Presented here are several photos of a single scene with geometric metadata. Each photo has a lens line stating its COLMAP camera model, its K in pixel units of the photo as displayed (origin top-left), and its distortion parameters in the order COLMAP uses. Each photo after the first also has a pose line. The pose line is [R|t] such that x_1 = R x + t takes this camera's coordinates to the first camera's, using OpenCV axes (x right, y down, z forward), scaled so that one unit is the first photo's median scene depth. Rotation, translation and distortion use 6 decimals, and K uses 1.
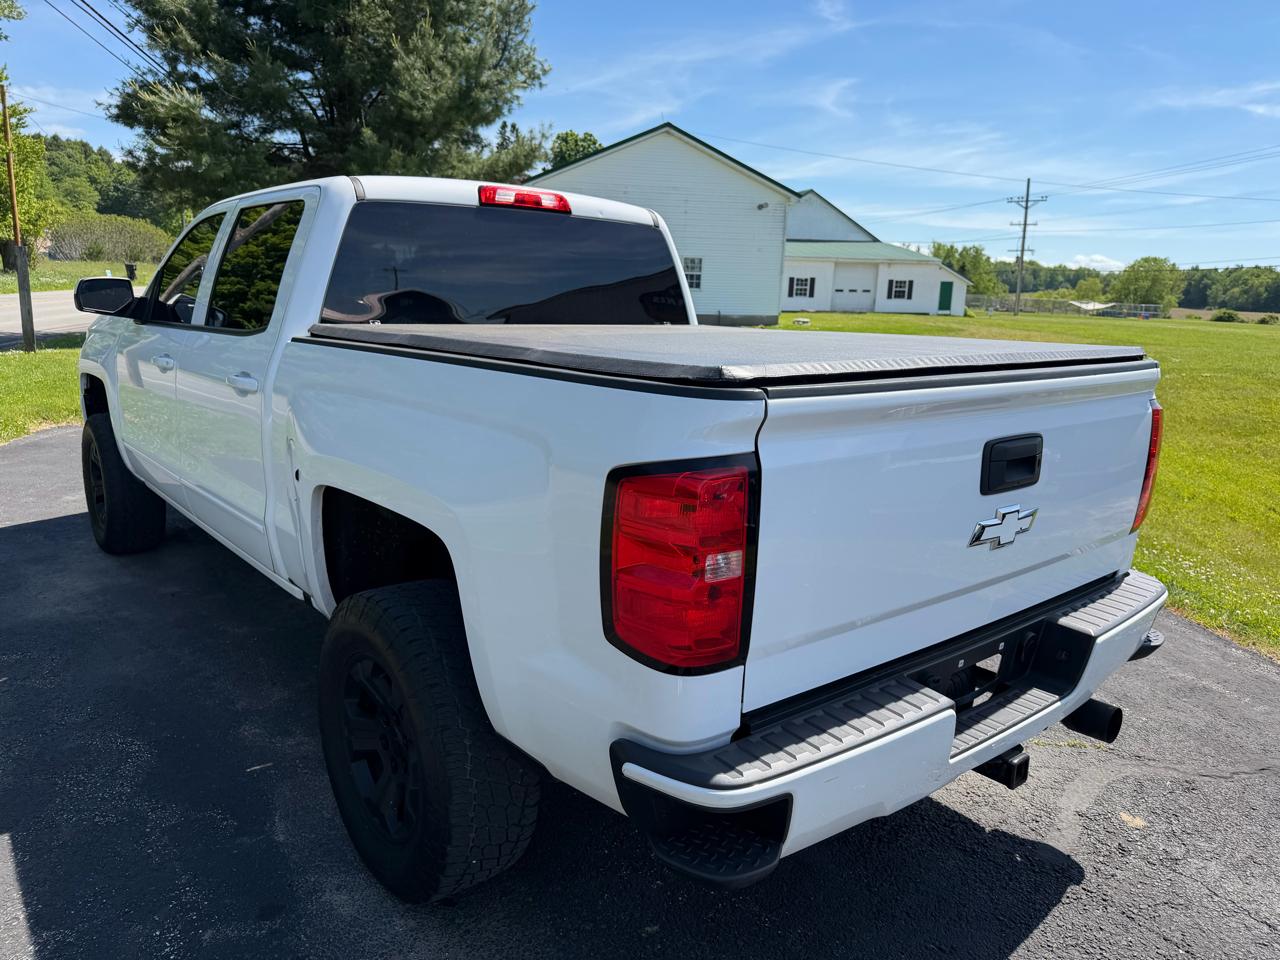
lens RADIAL K [[904.0, 0, 646.7], [0, 904.0, 481.4], [0, 0, 1]] dist [-0.004965, -0.006180]
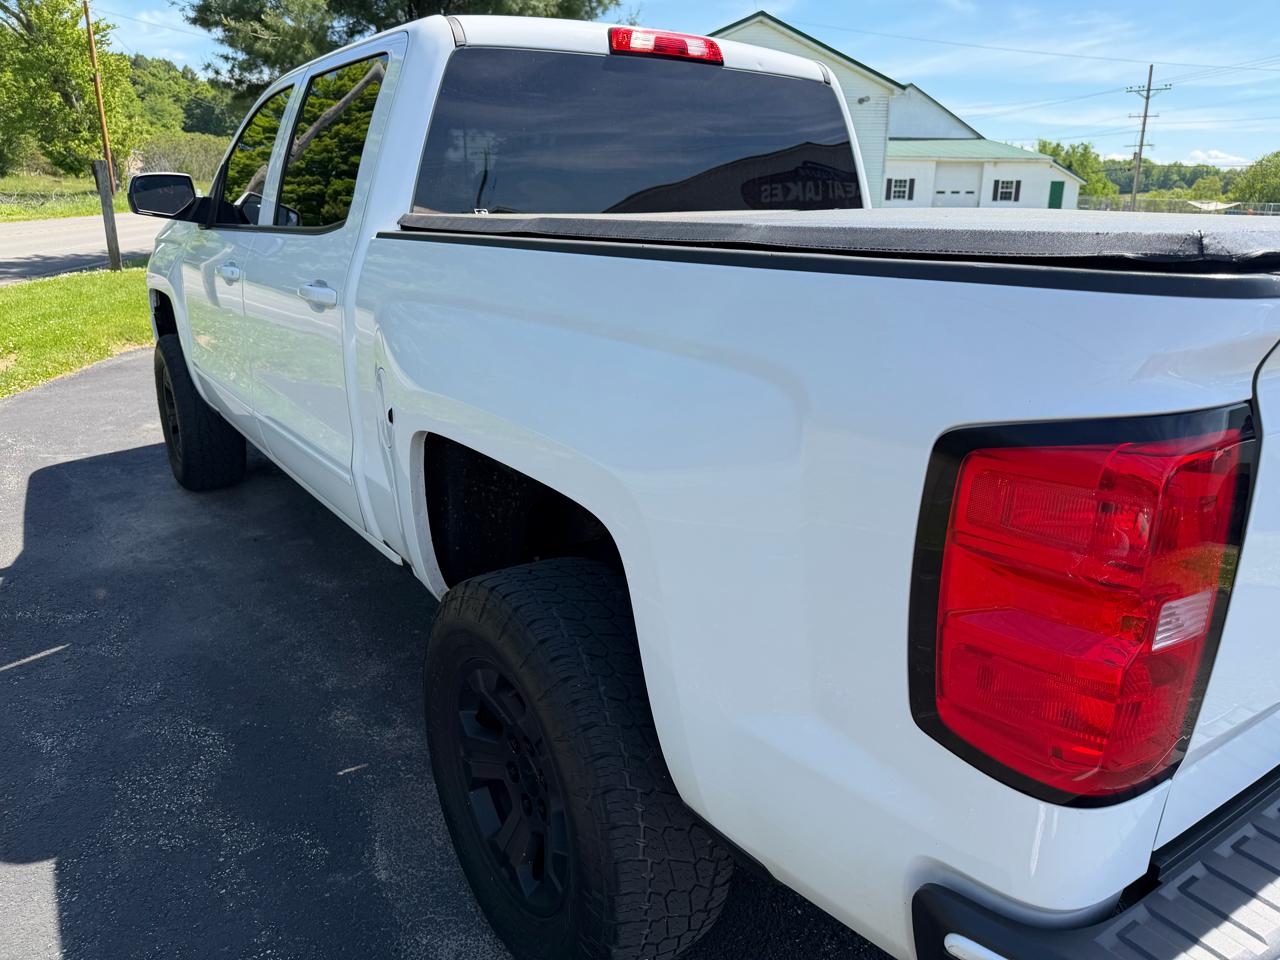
lens RADIAL K [[890.2, 0, 641.9], [0, 890.2, 483.5], [0, 0, 1]] dist [0.003631, -0.003108]
pose [[0.996026, 0.006296, -0.088838, -0.073977], [0.002330, 0.995314, 0.096667, -0.014924], [0.089031, -0.096490, 0.991344, 0.184051]]
